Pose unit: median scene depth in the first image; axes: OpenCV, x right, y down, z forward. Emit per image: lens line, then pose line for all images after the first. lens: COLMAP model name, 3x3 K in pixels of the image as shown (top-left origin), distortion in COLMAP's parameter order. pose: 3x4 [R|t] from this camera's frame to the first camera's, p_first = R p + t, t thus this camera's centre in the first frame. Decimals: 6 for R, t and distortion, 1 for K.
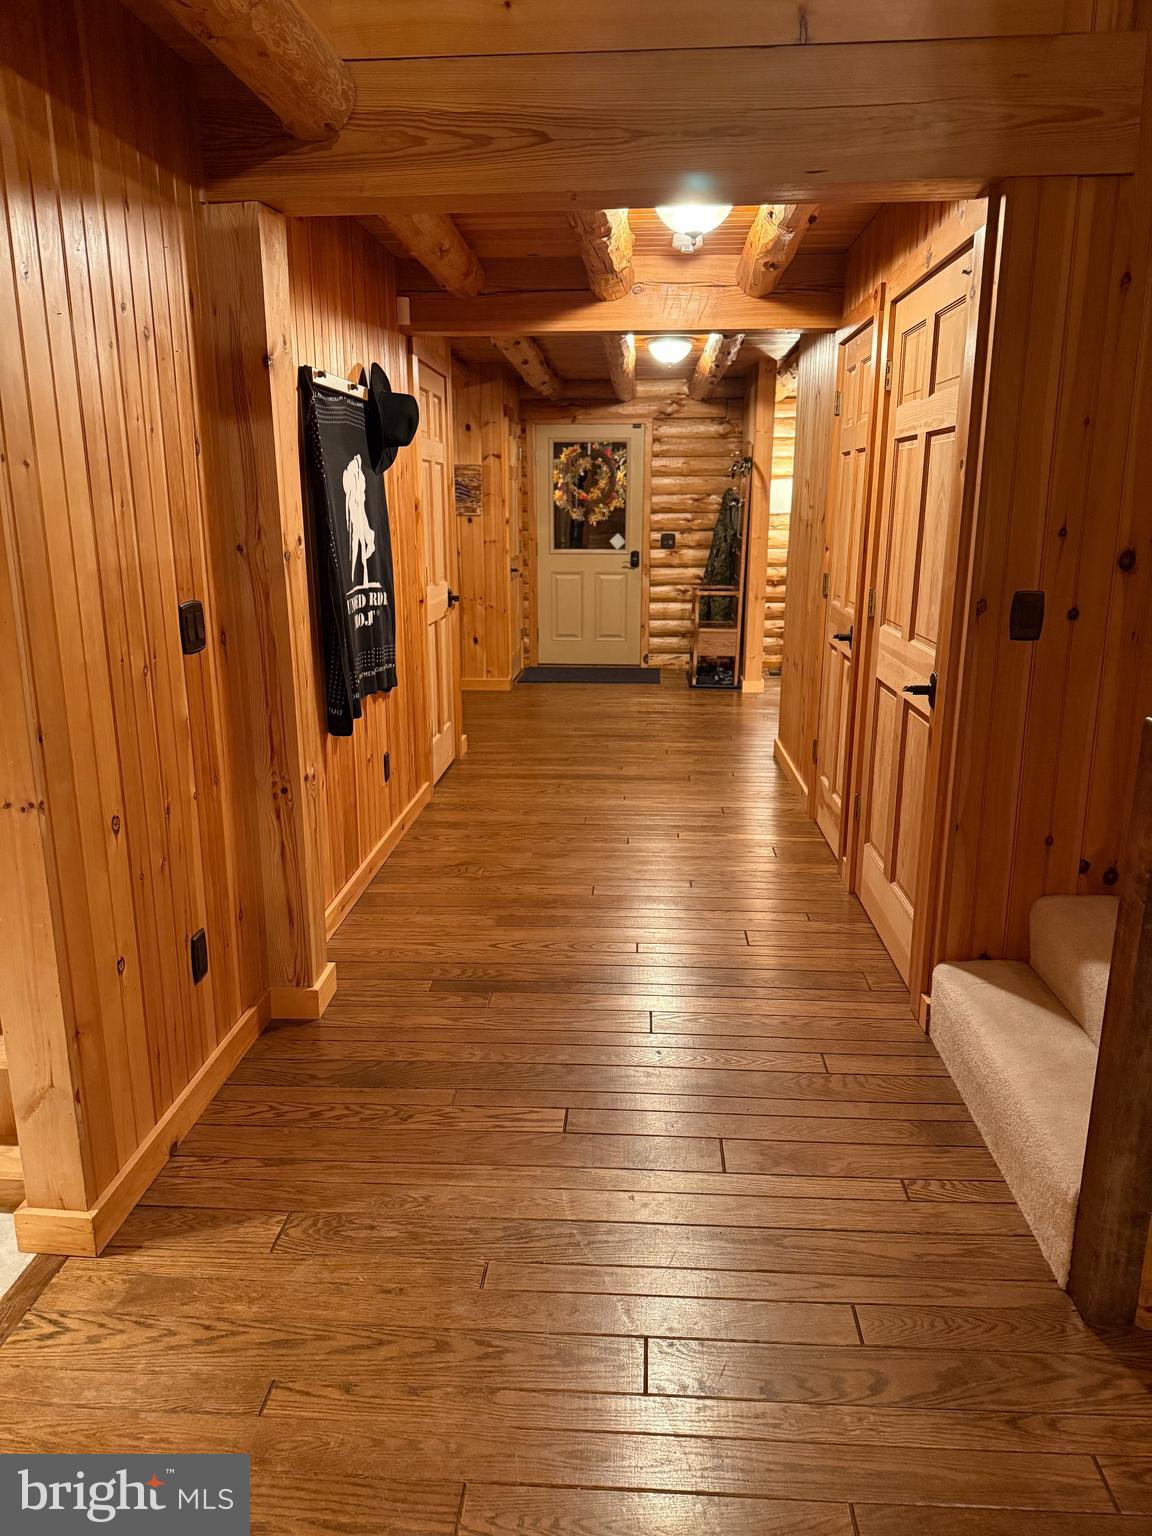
lens RADIAL K [[1080.9, 0, 576.0], [0, 1080.9, 768.0], [0, 0, 1]] dist [0.053825, -0.063807]
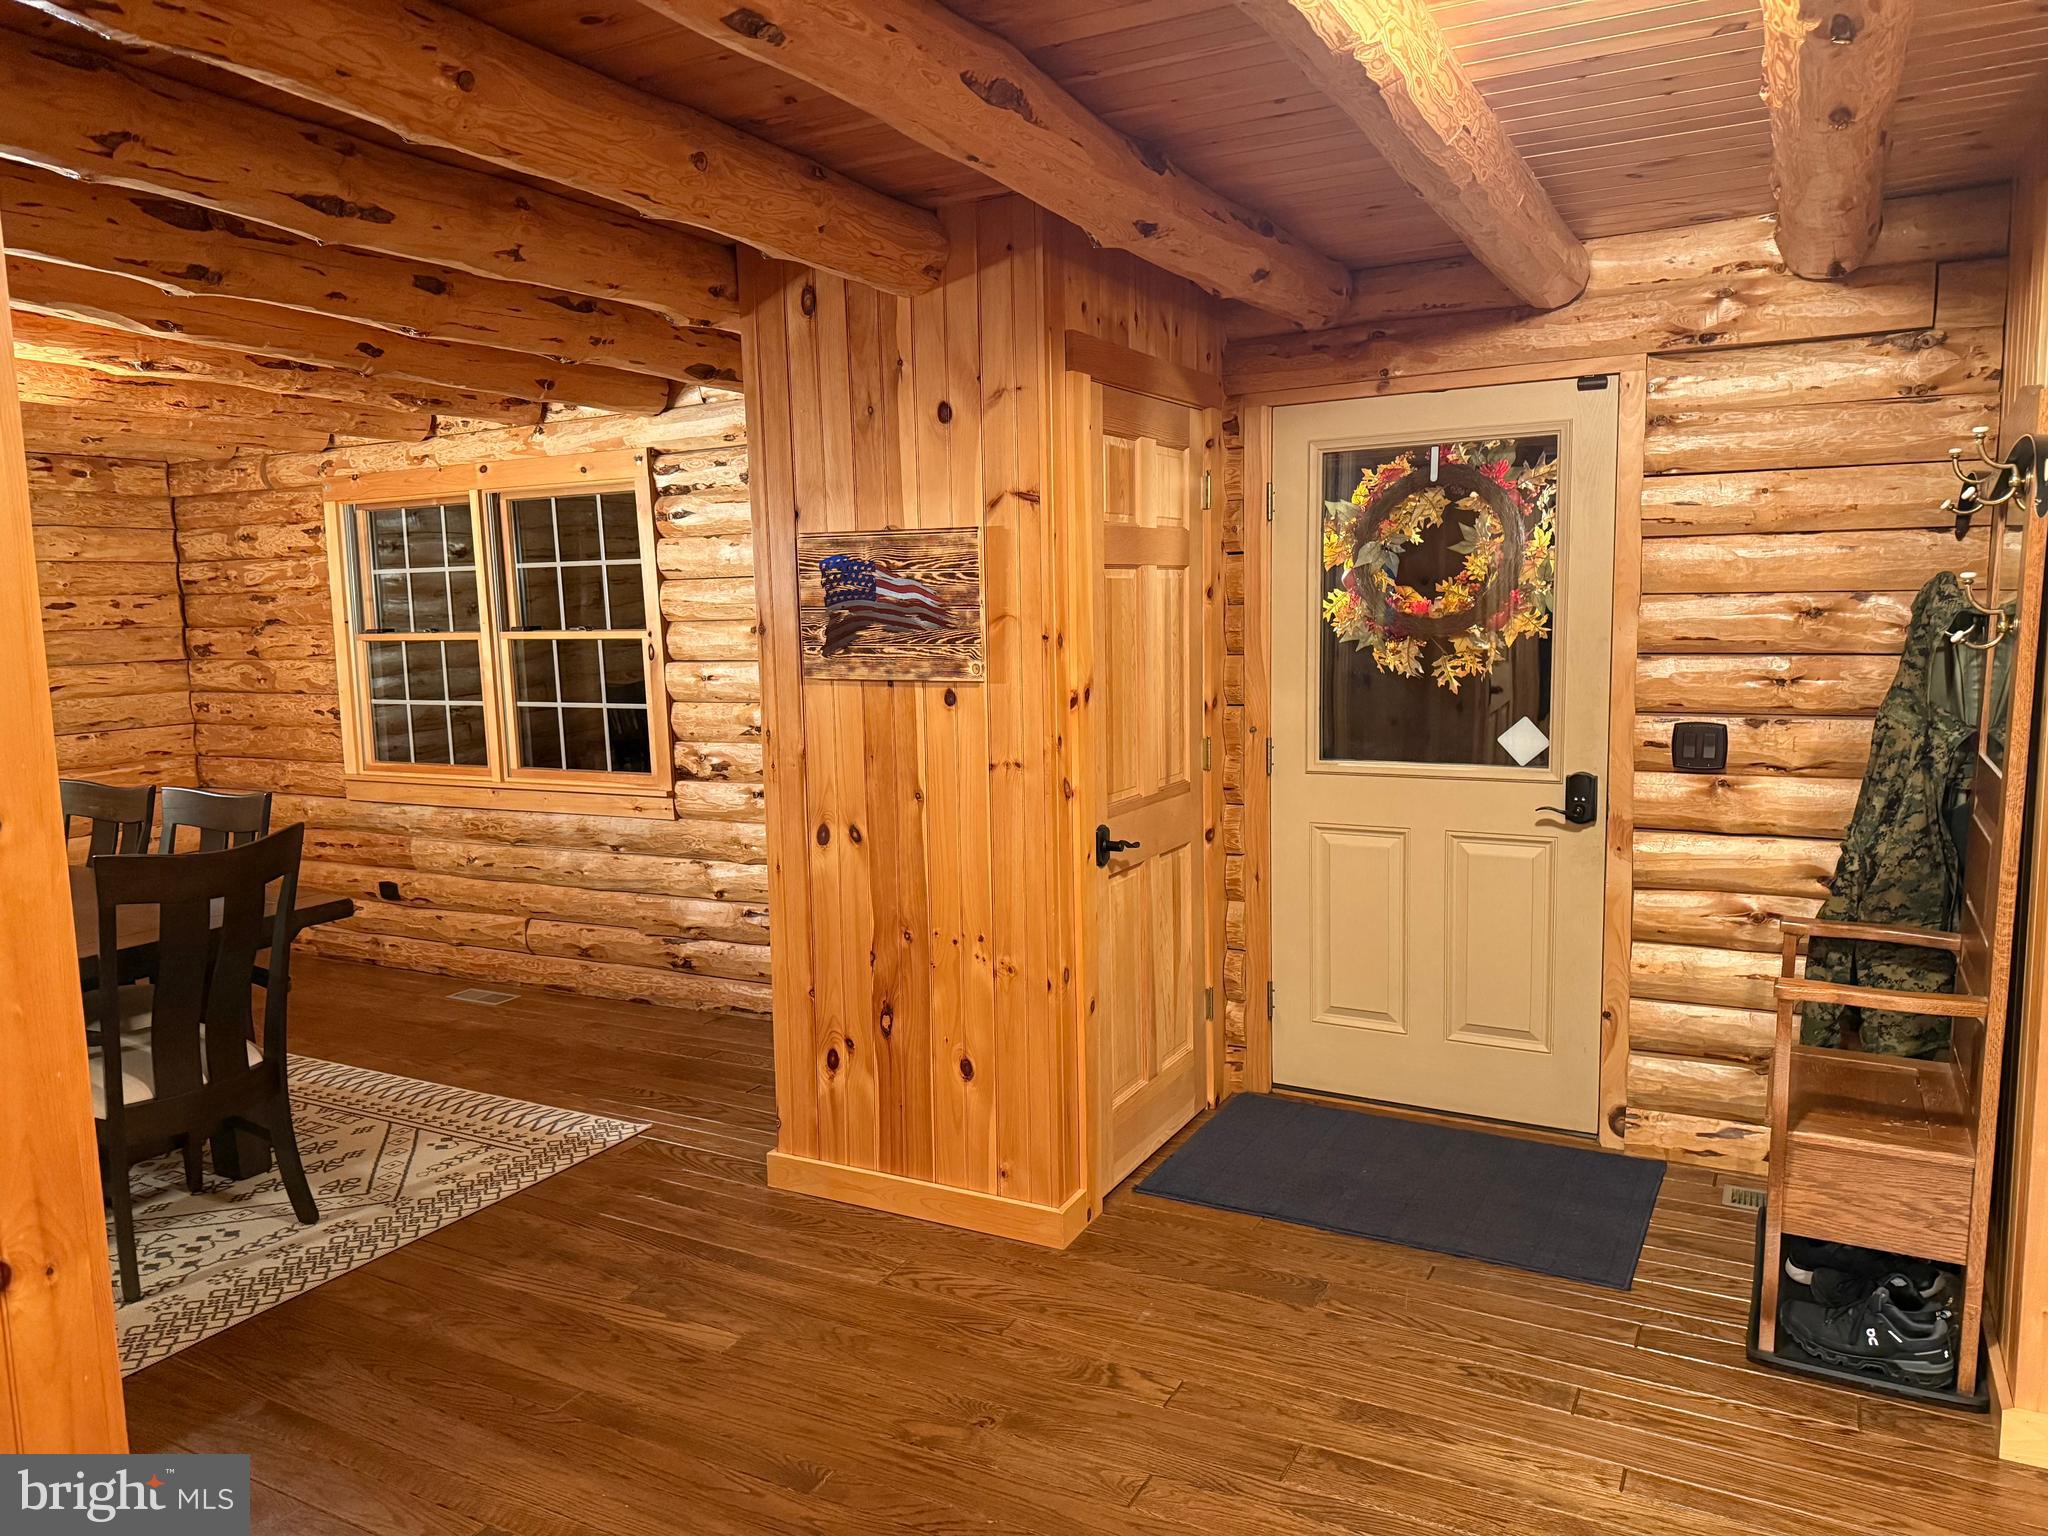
lens RADIAL K [[1459.2, 0, 977.0], [0, 1459.2, 746.1], [0, 0, 1]] dist [0.058577, -0.066169]
pose [[0.899407, 0.025489, -0.436368, 0.083371], [-0.082174, 0.990359, -0.111522, -0.148819], [0.429318, 0.136162, 0.892830, 0.554882]]
